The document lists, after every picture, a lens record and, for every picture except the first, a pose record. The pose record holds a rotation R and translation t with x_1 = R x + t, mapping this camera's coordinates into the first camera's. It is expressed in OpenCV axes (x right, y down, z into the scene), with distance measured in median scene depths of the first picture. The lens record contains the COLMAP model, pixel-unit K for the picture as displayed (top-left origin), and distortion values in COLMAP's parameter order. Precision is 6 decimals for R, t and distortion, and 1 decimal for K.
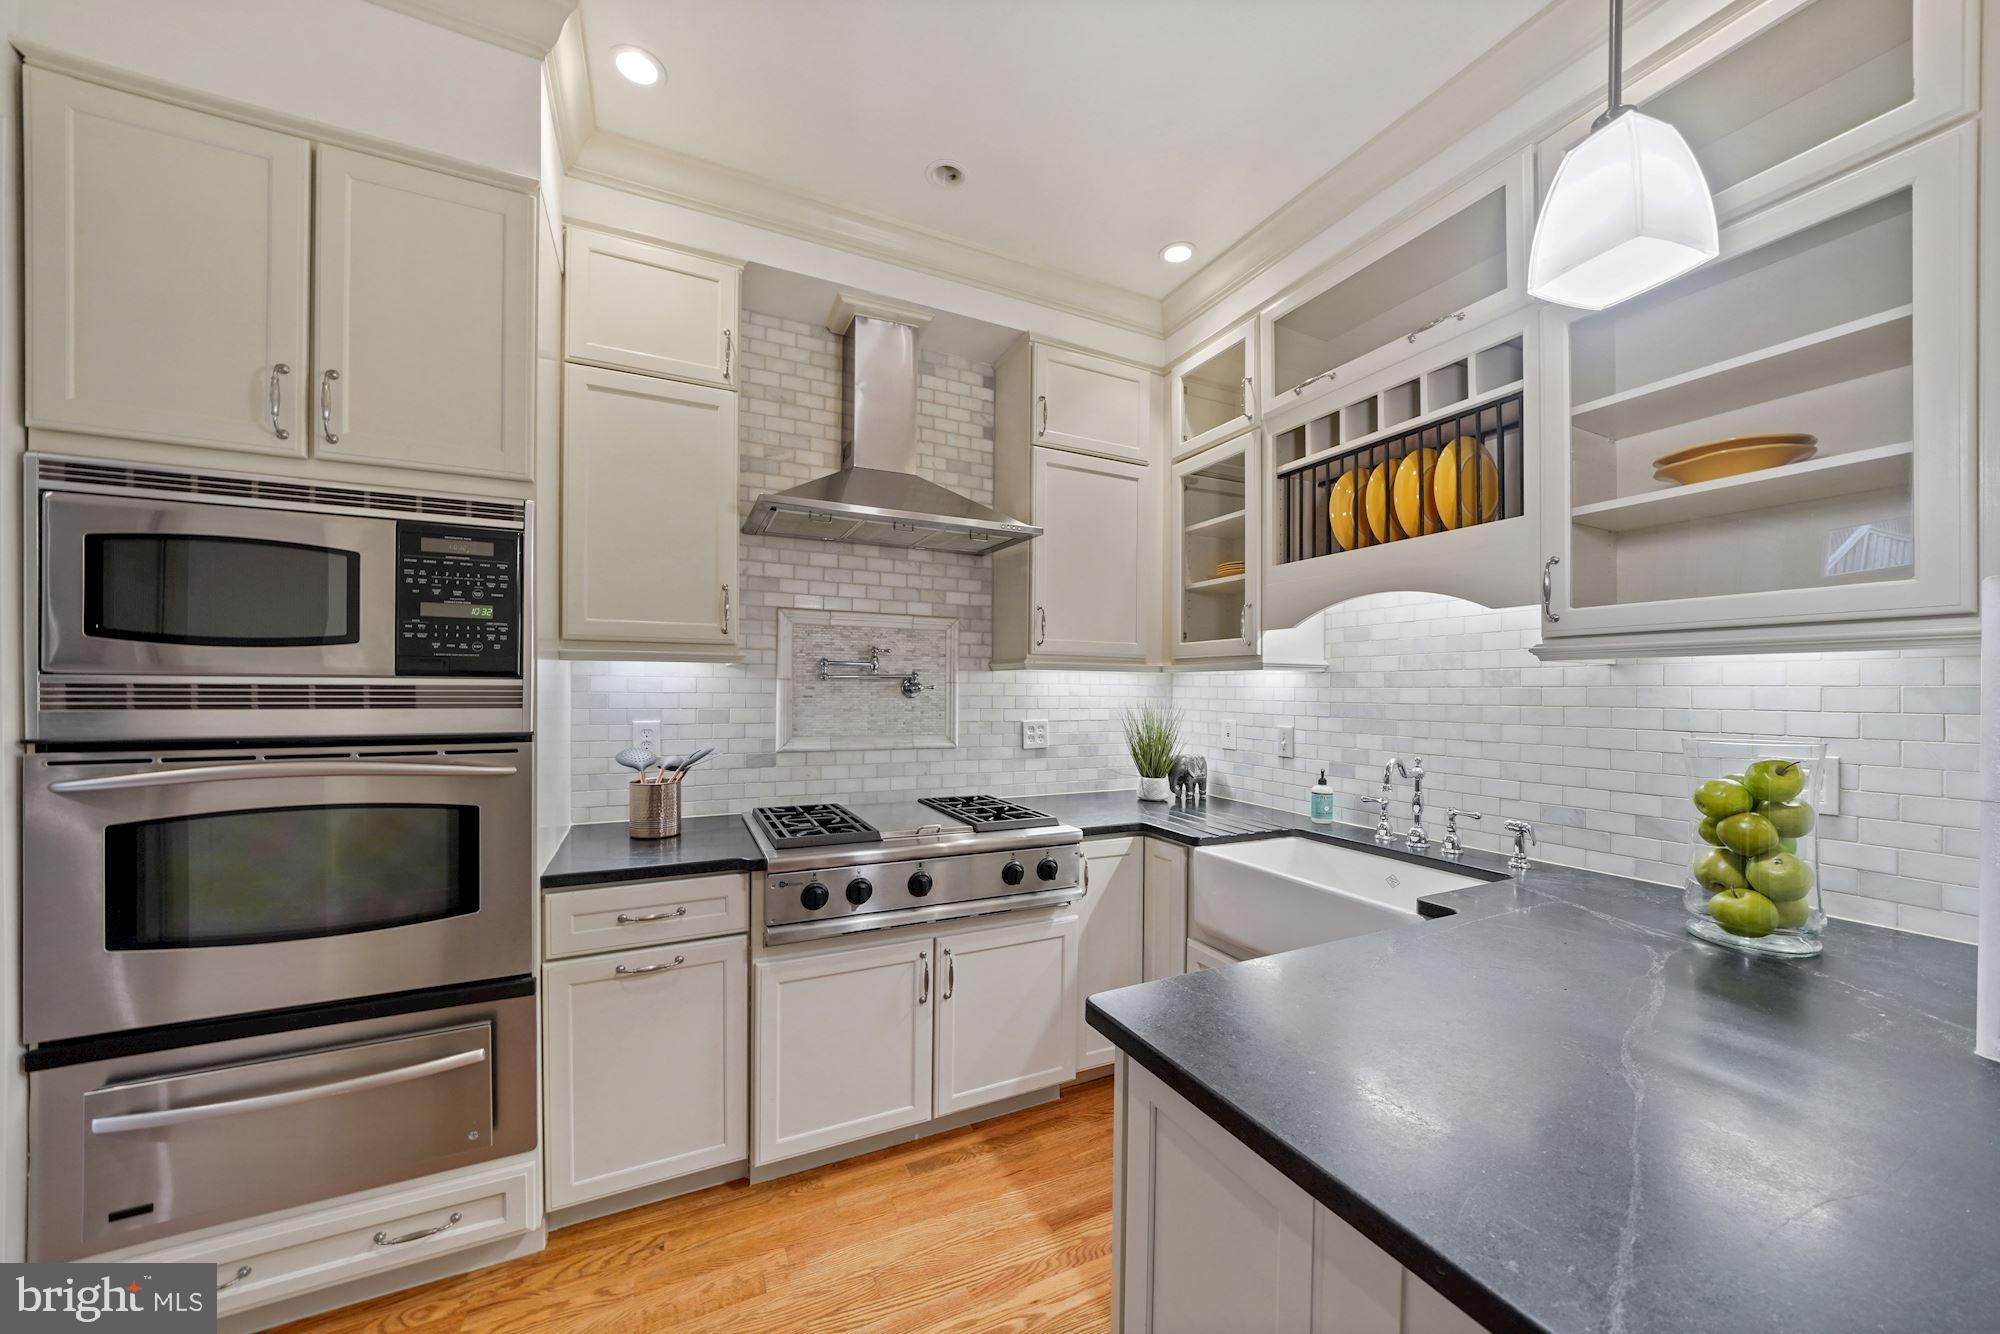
lens RADIAL K [[703.3, 0, 1030.5], [0, 703.3, 692.3], [0, 0, 1]] dist [-0.009771, 0.001648]
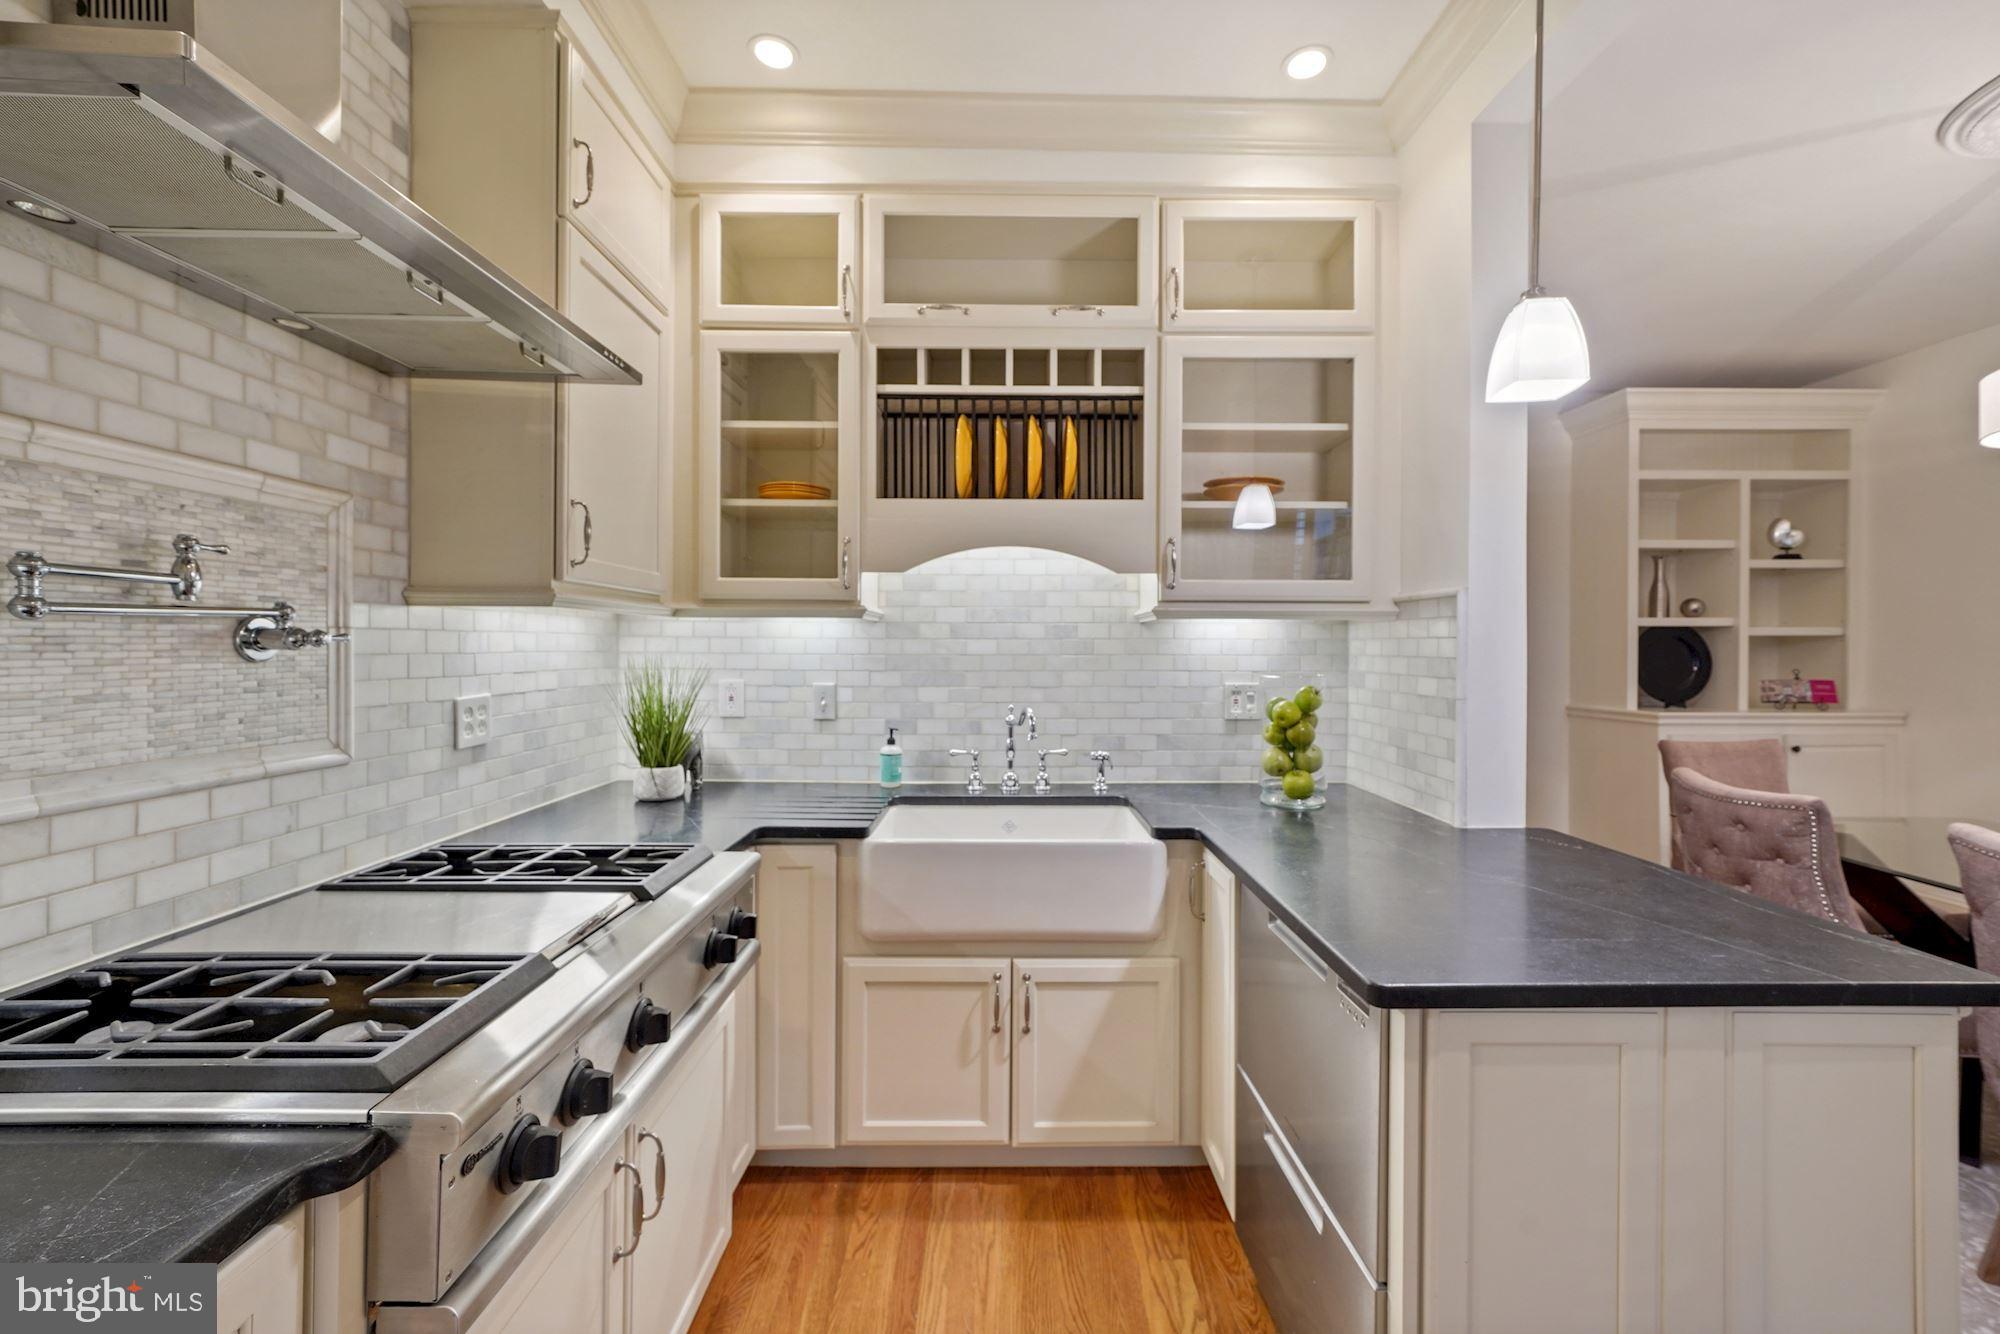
lens RADIAL K [[790.3, 0, 994.2], [0, 790.3, 646.9], [0, 0, 1]] dist [0.004403, 0.000168]
pose [[0.457112, -0.008961, 0.889364, -0.416512], [0.001151, 0.999954, 0.009483, -0.005654], [-0.889408, -0.003311, 0.457102, 0.388745]]
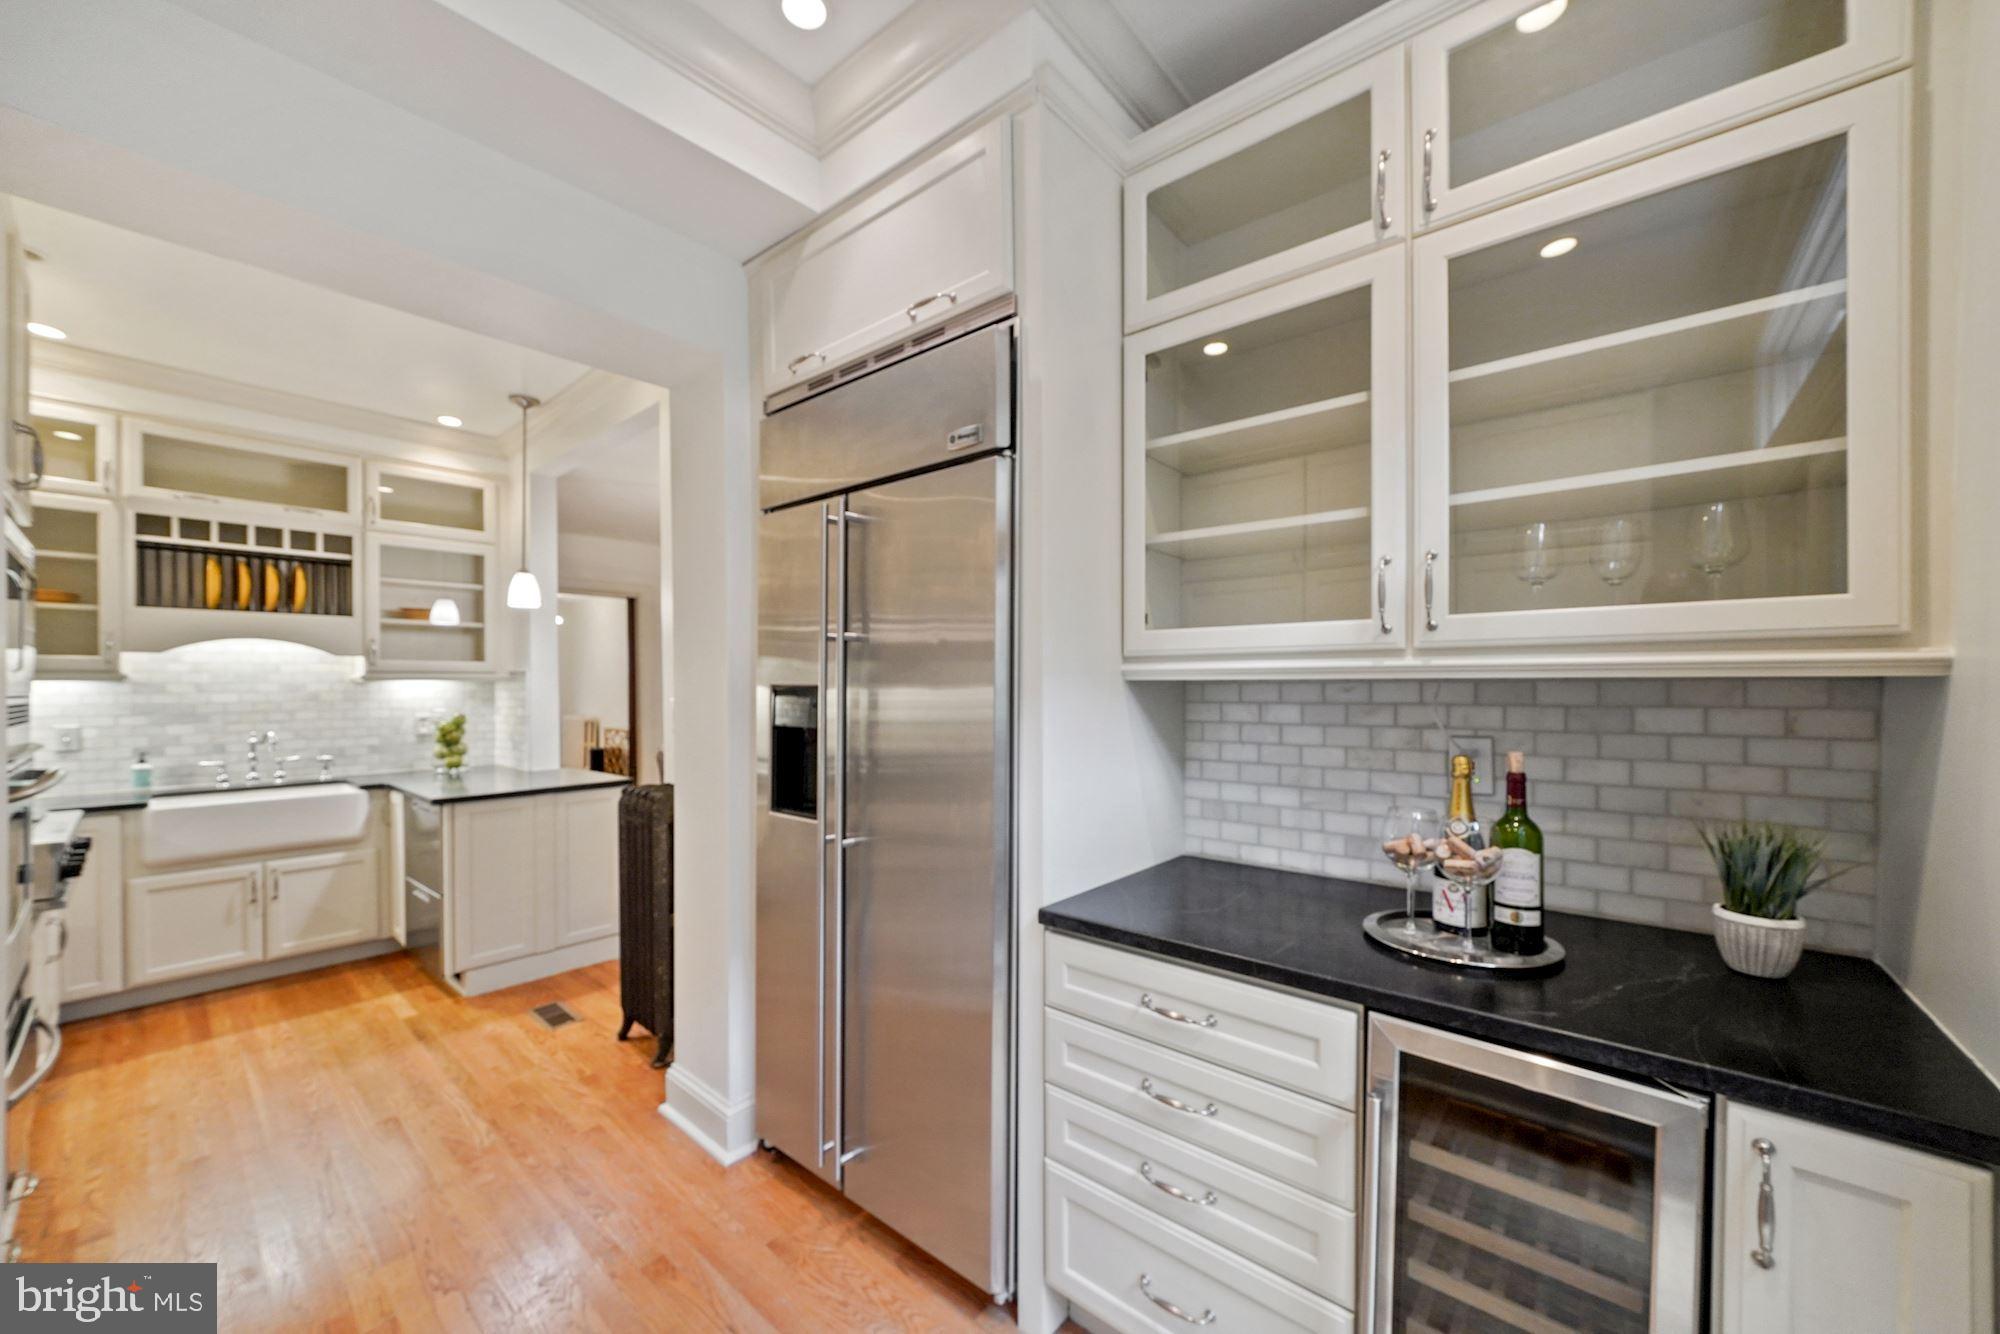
lens RADIAL K [[745.7, 0, 1005.0], [0, 745.7, 688.0], [0, 0, 1]] dist [-0.007606, 0.000982]
pose [[-0.384340, -0.007274, 0.923163, -1.511298], [0.006197, 0.999926, 0.010459, -0.022230], [-0.923171, 0.009741, -0.384267, -0.016117]]
